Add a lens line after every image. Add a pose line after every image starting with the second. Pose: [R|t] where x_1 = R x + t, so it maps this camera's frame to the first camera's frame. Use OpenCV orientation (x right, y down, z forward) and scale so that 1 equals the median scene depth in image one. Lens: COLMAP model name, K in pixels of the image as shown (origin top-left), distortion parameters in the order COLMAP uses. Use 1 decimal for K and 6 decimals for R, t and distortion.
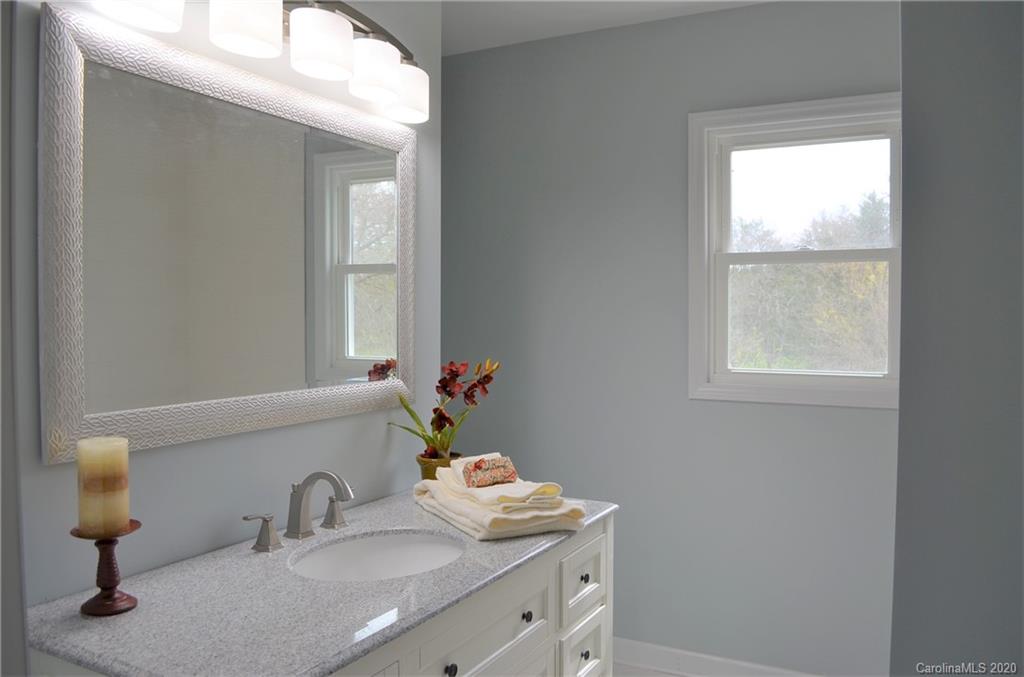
lens RADIAL K [[803.7, 0, 518.6], [0, 803.7, 338.6], [0, 0, 1]] dist [-0.078690, 0.005983]
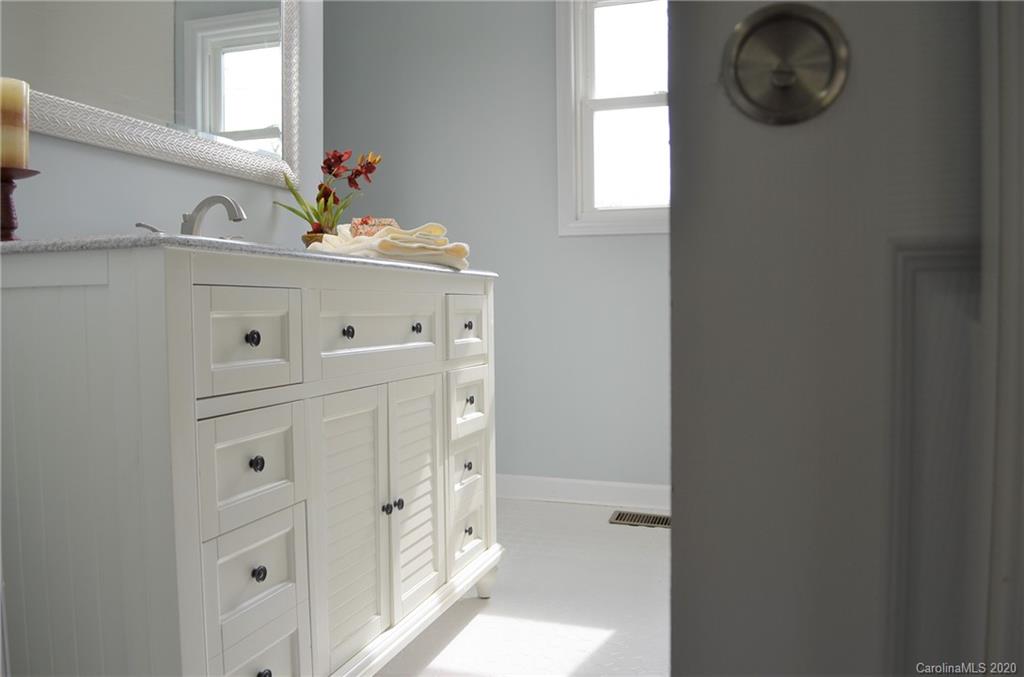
lens RADIAL K [[795.3, 0, 512.0], [0, 795.3, 338.5], [0, 0, 1]] dist [-0.076743, 0.003734]
pose [[0.987314, -0.016040, 0.157967, -0.023763], [0.011898, 0.999561, 0.027129, 0.254561], [-0.158333, -0.024905, 0.987072, -0.047012]]
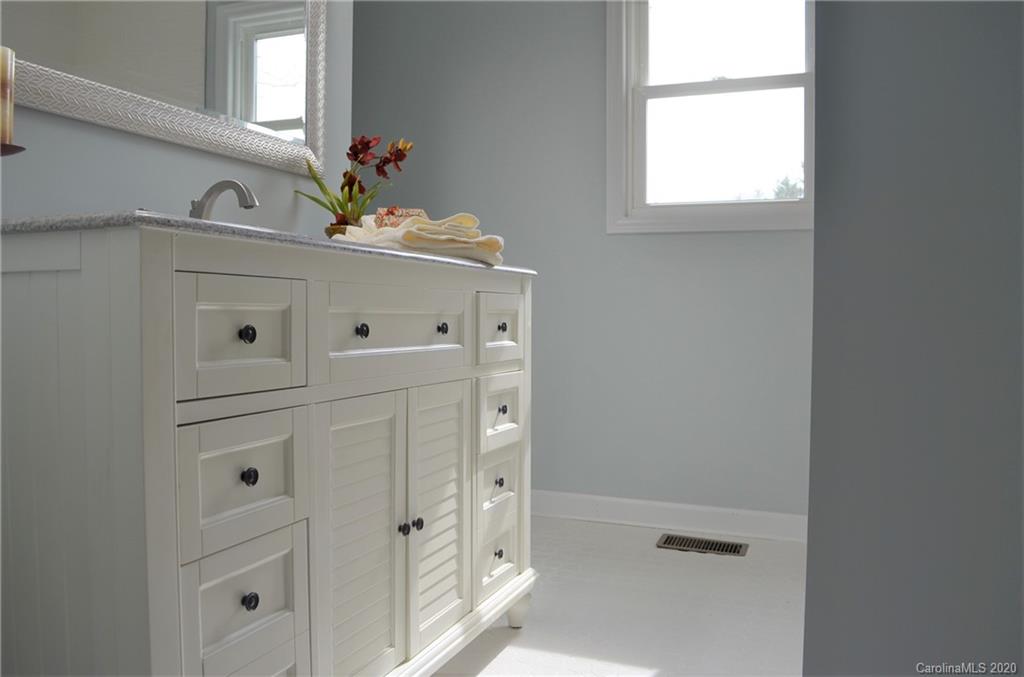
lens RADIAL K [[826.8, 0, 516.8], [0, 826.8, 338.8], [0, 0, 1]] dist [-0.081405, 0.010826]
pose [[0.994541, 0.000939, 0.104338, -0.003141], [-0.002856, 0.999830, 0.018230, 0.260184], [-0.104303, -0.018429, 0.994375, 0.005012]]
